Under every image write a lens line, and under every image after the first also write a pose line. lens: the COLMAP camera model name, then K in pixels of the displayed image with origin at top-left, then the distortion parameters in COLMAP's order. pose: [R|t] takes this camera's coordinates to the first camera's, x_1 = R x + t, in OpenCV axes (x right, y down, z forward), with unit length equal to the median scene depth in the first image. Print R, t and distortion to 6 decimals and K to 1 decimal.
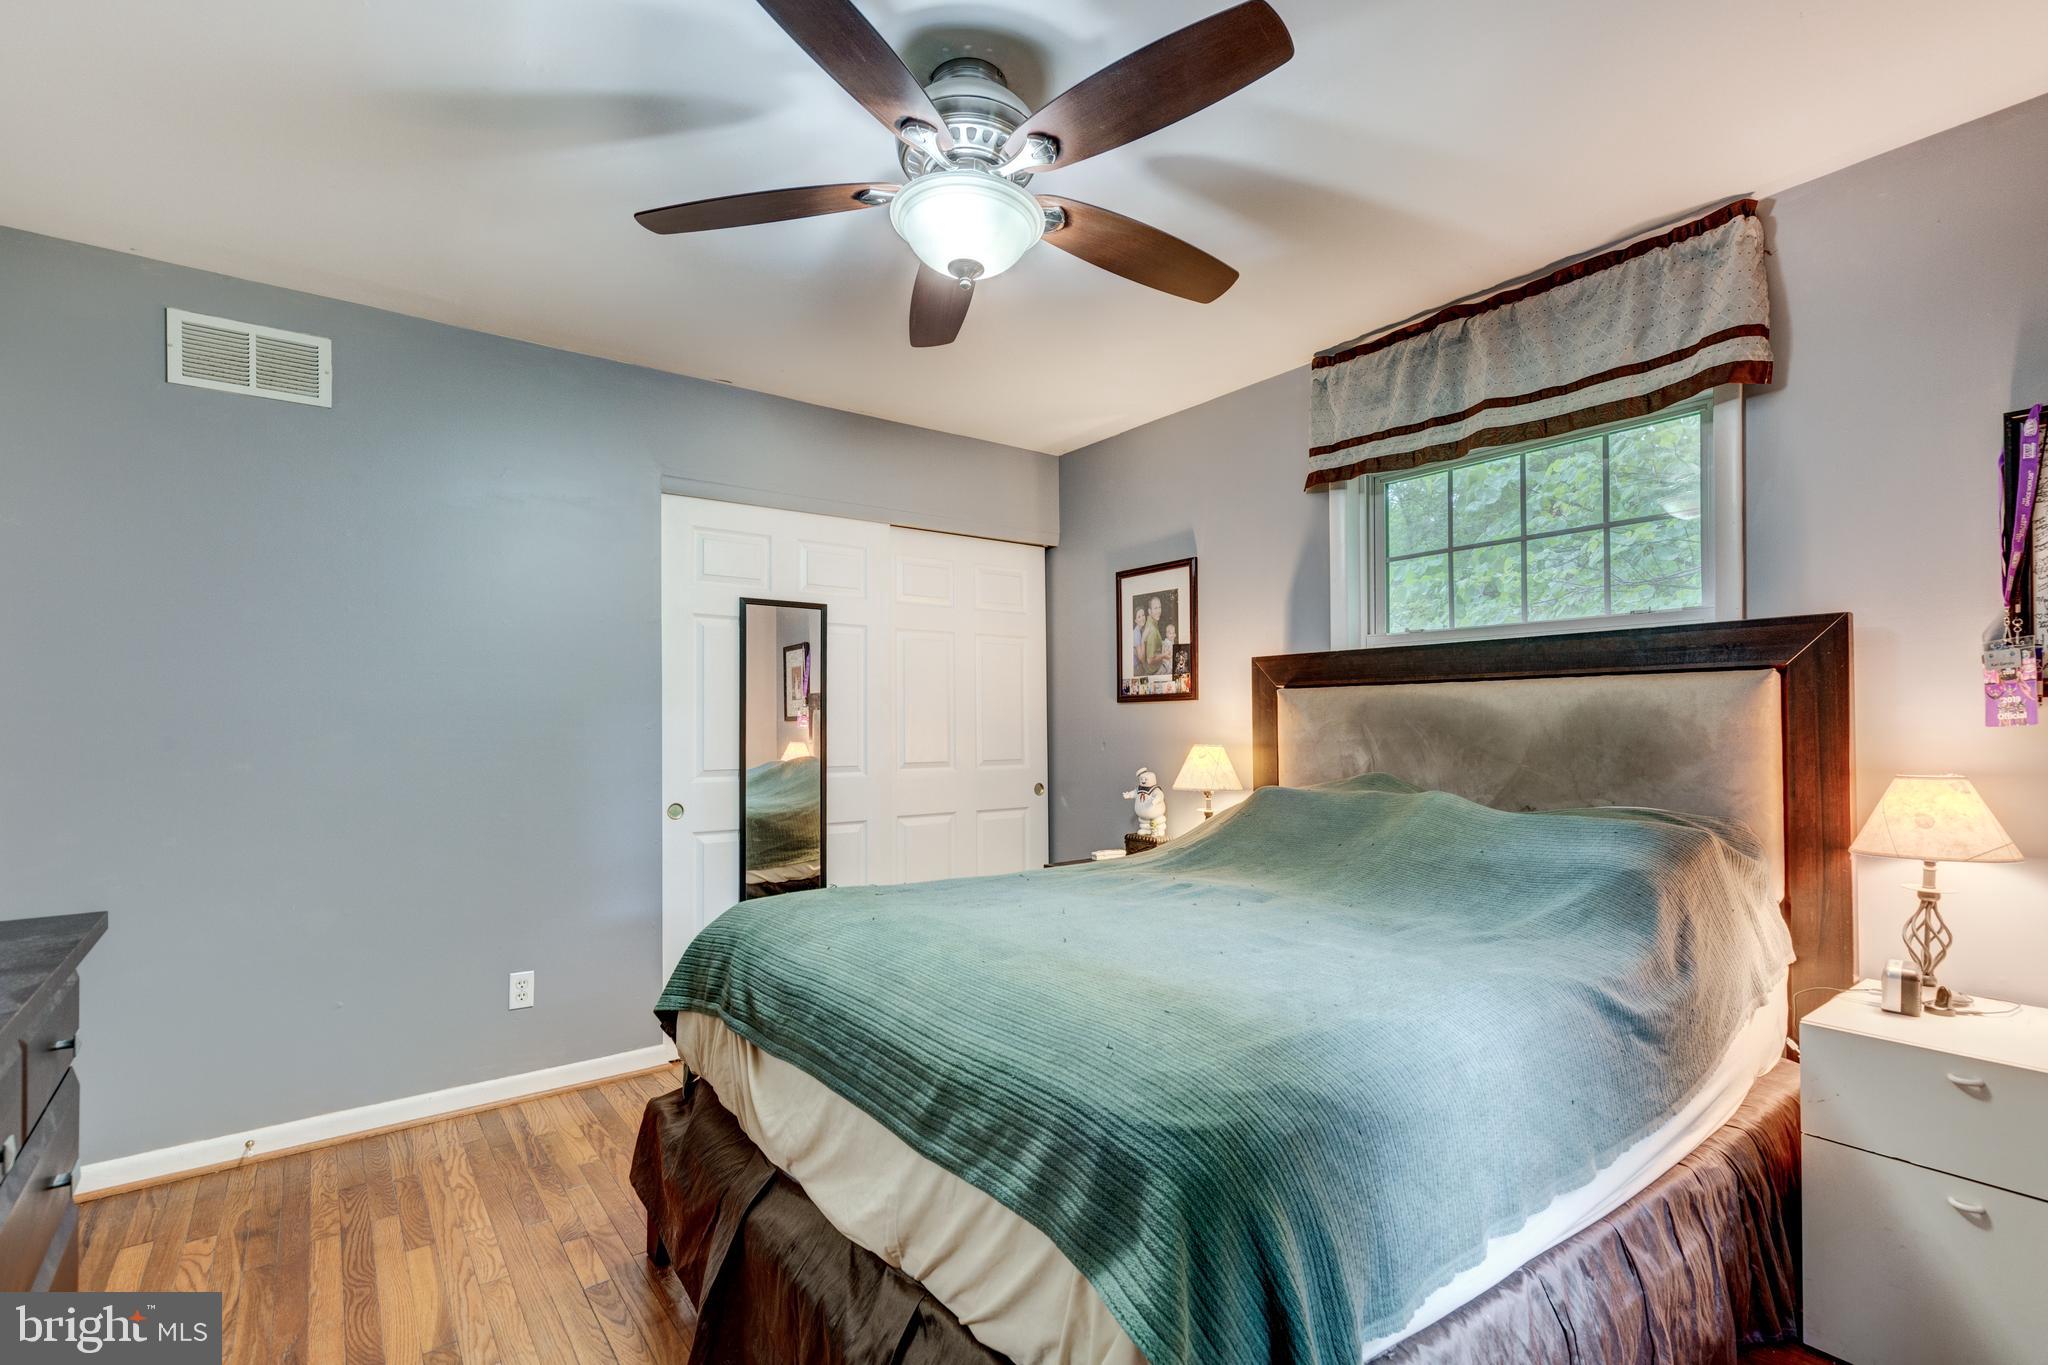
lens RADIAL K [[928.9, 0, 1000.2], [0, 928.9, 720.2], [0, 0, 1]] dist [0.011131, -0.002333]
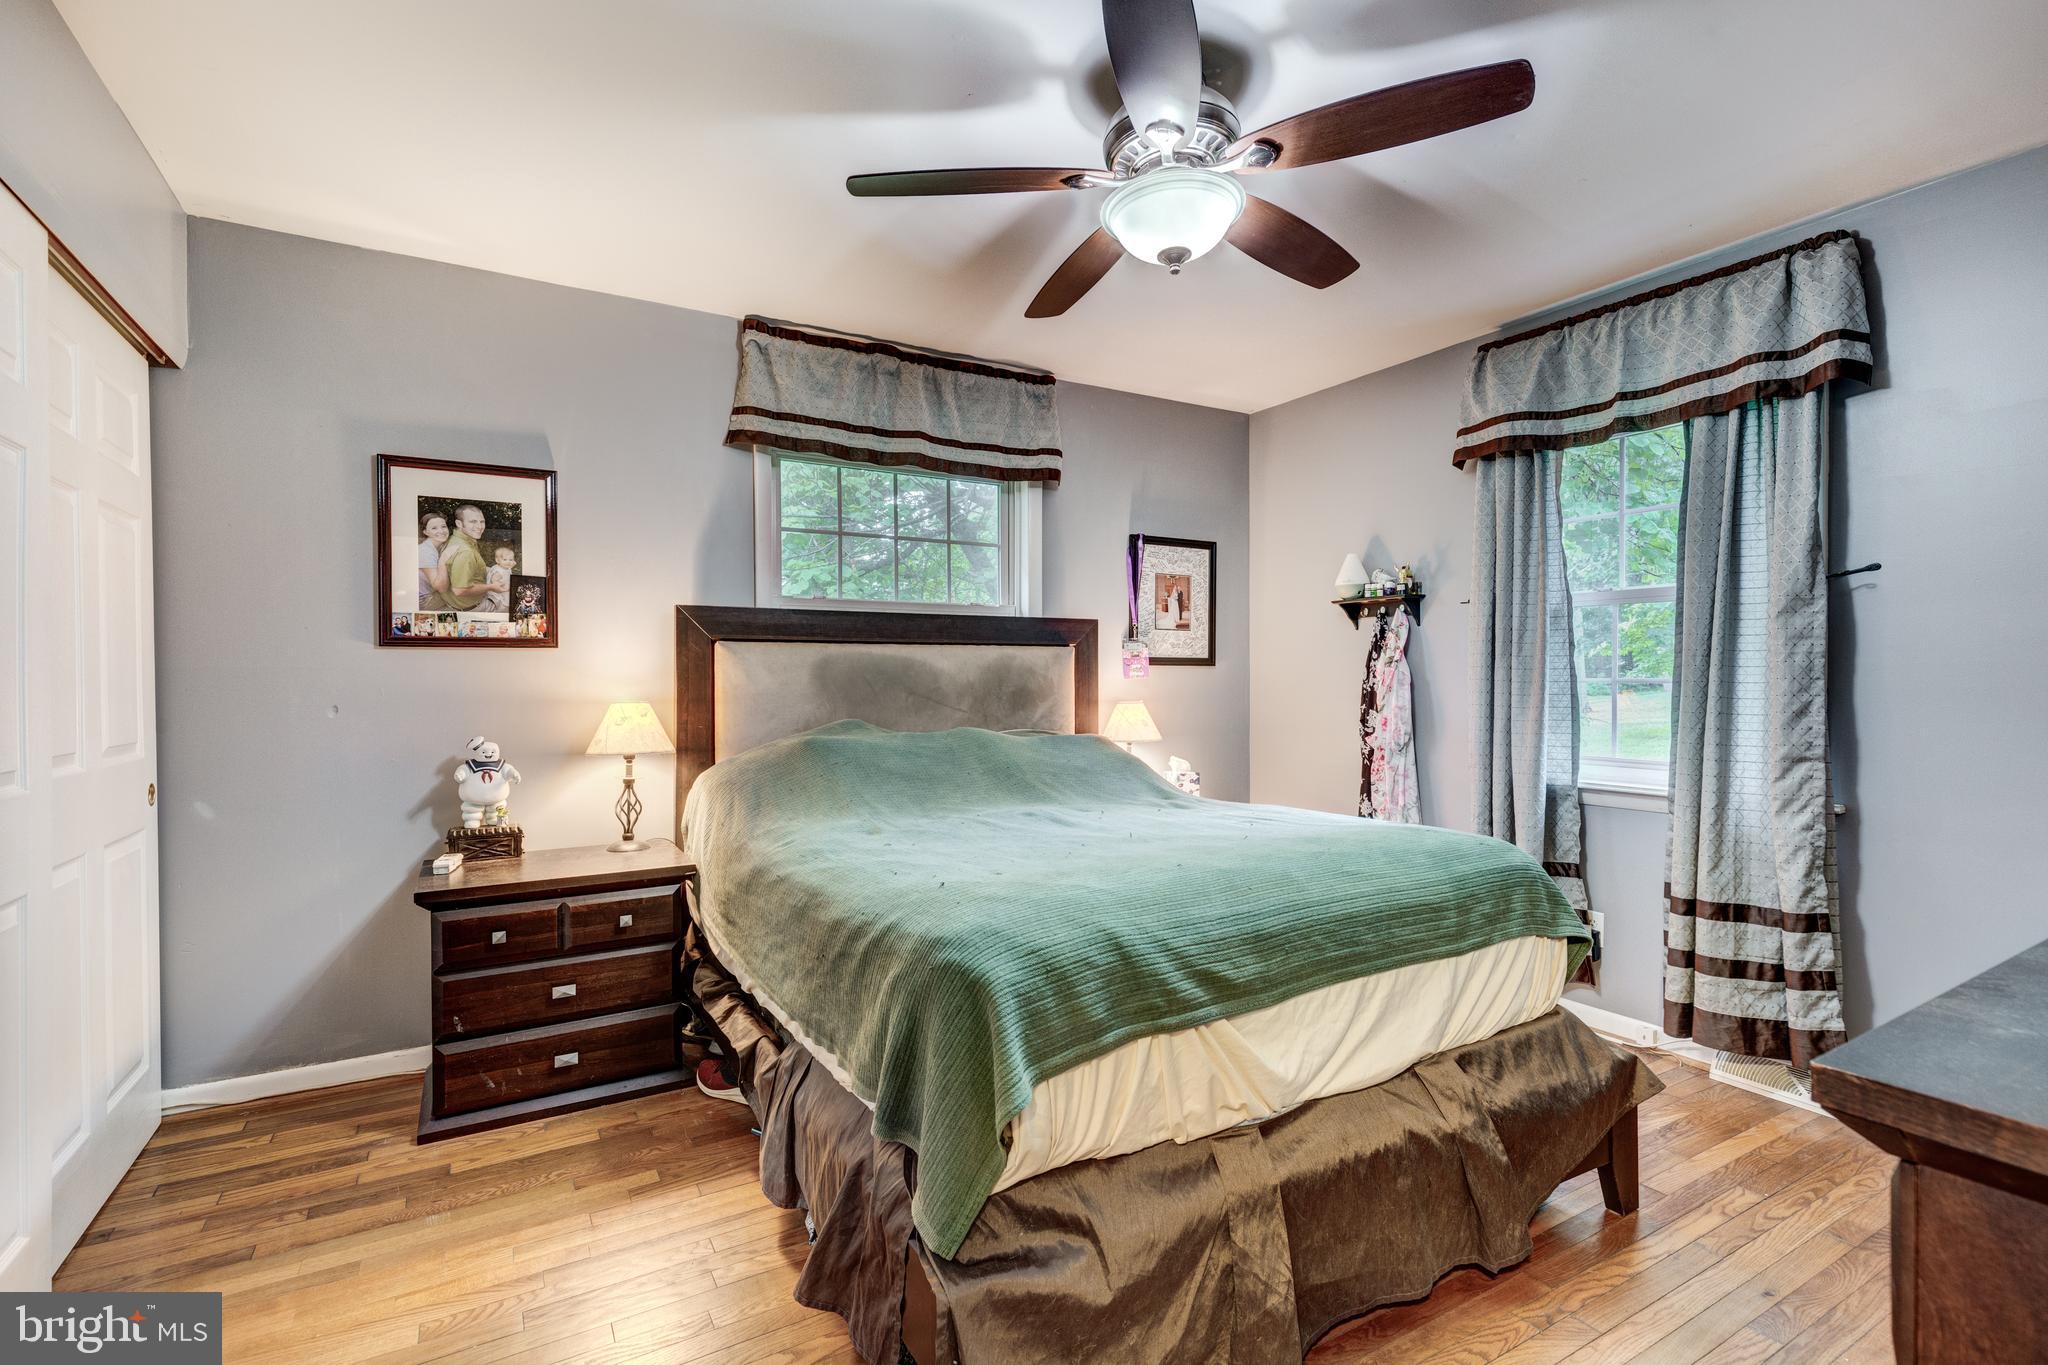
lens RADIAL K [[928.9, 0, 1015.6], [0, 928.9, 683.7], [0, 0, 1]] dist [0.011131, -0.002333]
pose [[0.116061, 0.000305, 0.993242, -0.545827], [0.001479, 0.999999, -0.000480, 0.010245], [-0.993241, 0.001525, 0.116061, 0.505995]]
